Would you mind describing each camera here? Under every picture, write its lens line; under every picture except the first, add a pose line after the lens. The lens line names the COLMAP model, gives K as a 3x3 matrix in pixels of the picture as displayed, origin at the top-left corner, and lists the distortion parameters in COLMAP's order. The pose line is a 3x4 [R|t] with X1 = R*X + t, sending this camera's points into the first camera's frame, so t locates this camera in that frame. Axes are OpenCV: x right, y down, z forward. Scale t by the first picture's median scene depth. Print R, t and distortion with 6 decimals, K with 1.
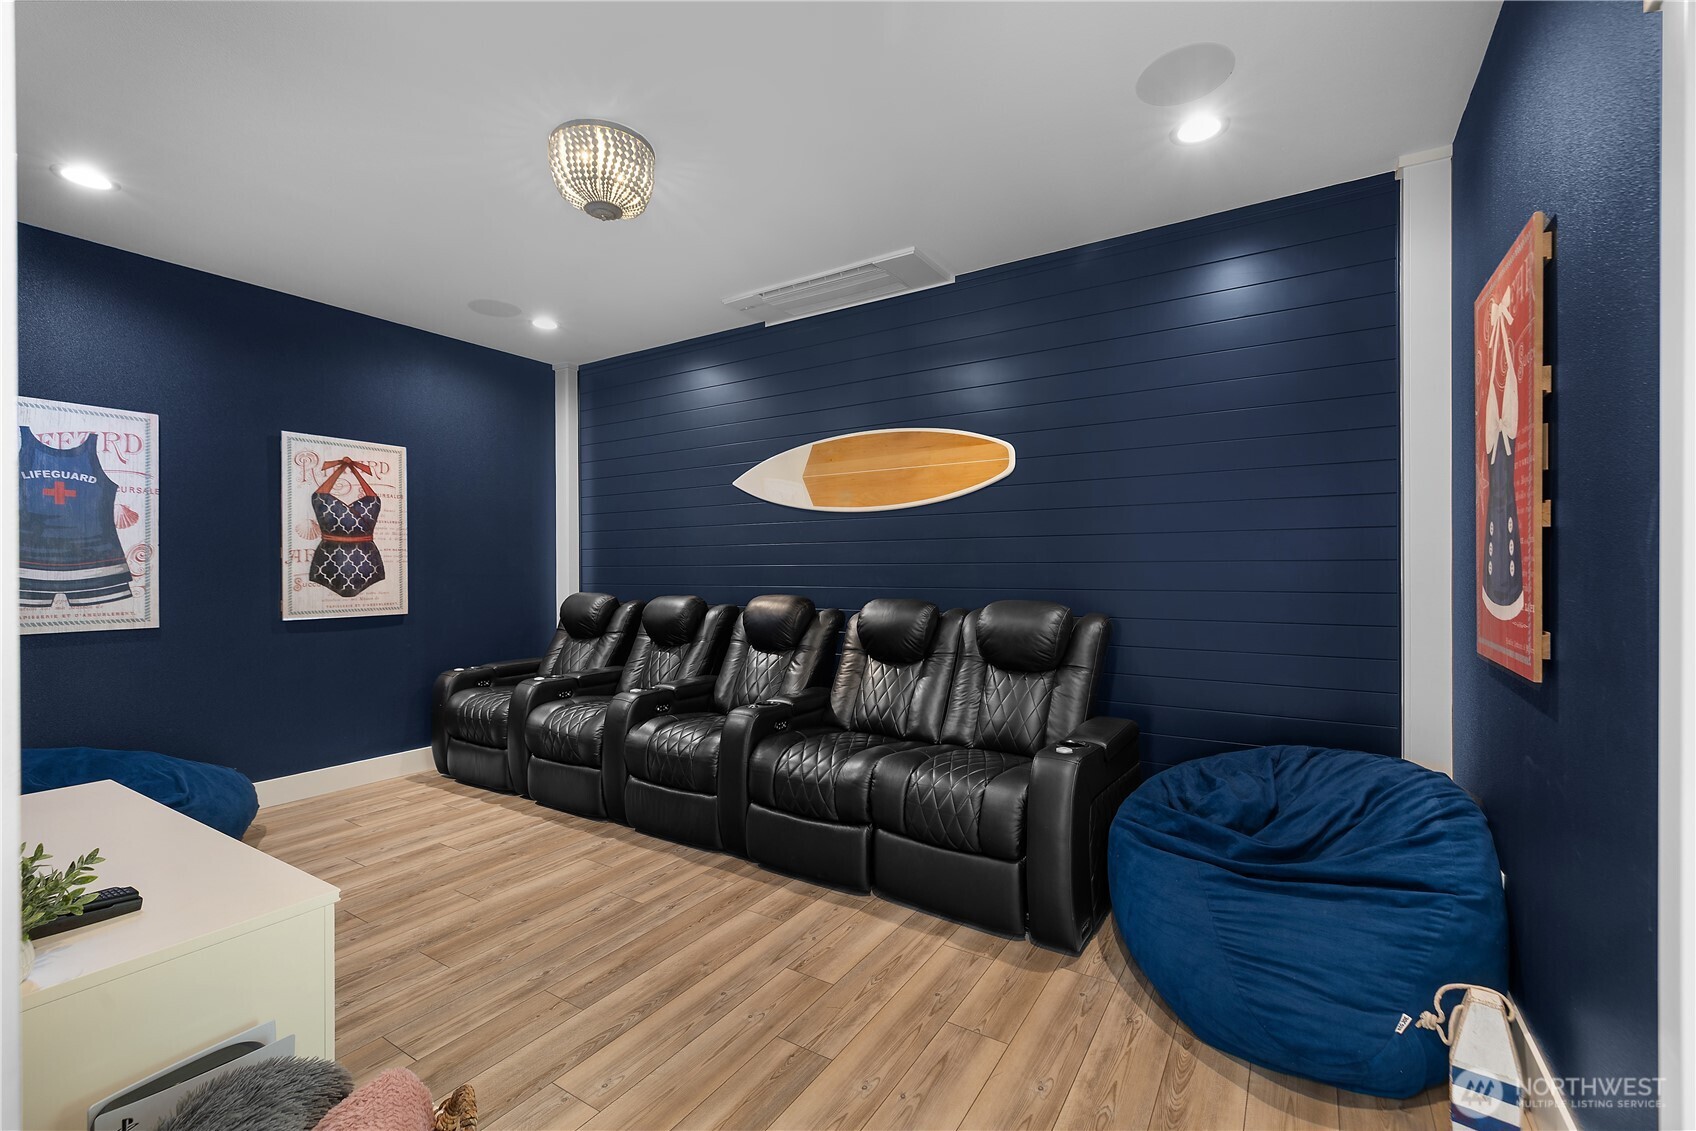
lens RADIAL K [[740.4, 0, 854.0], [0, 740.4, 566.1], [0, 0, 1]] dist [-0.003930, -0.001002]
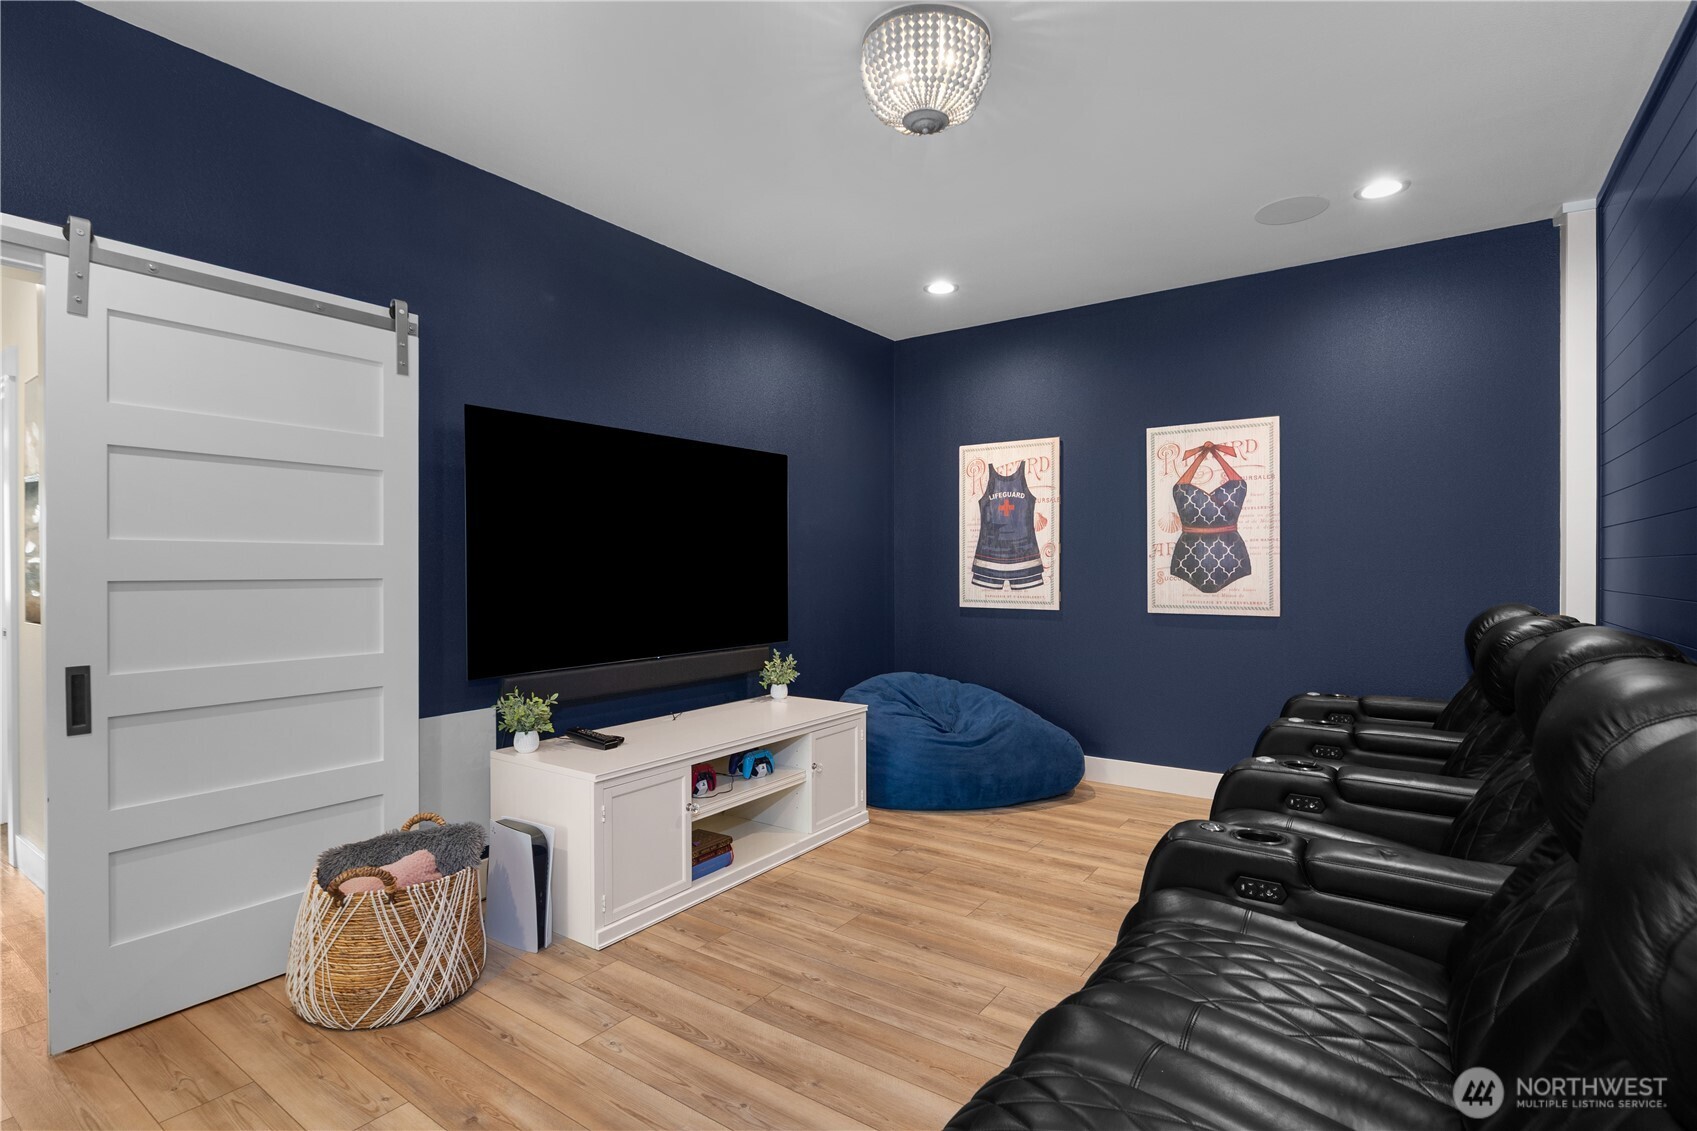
lens RADIAL K [[810.5, 0, 856.4], [0, 810.5, 567.6], [0, 0, 1]] dist [0.001072, 0.000038]
pose [[-0.062776, 0.008316, -0.997993, 0.373454], [0.006031, 0.999950, 0.007953, -0.000448], [0.998009, -0.005520, -0.062823, 0.652954]]
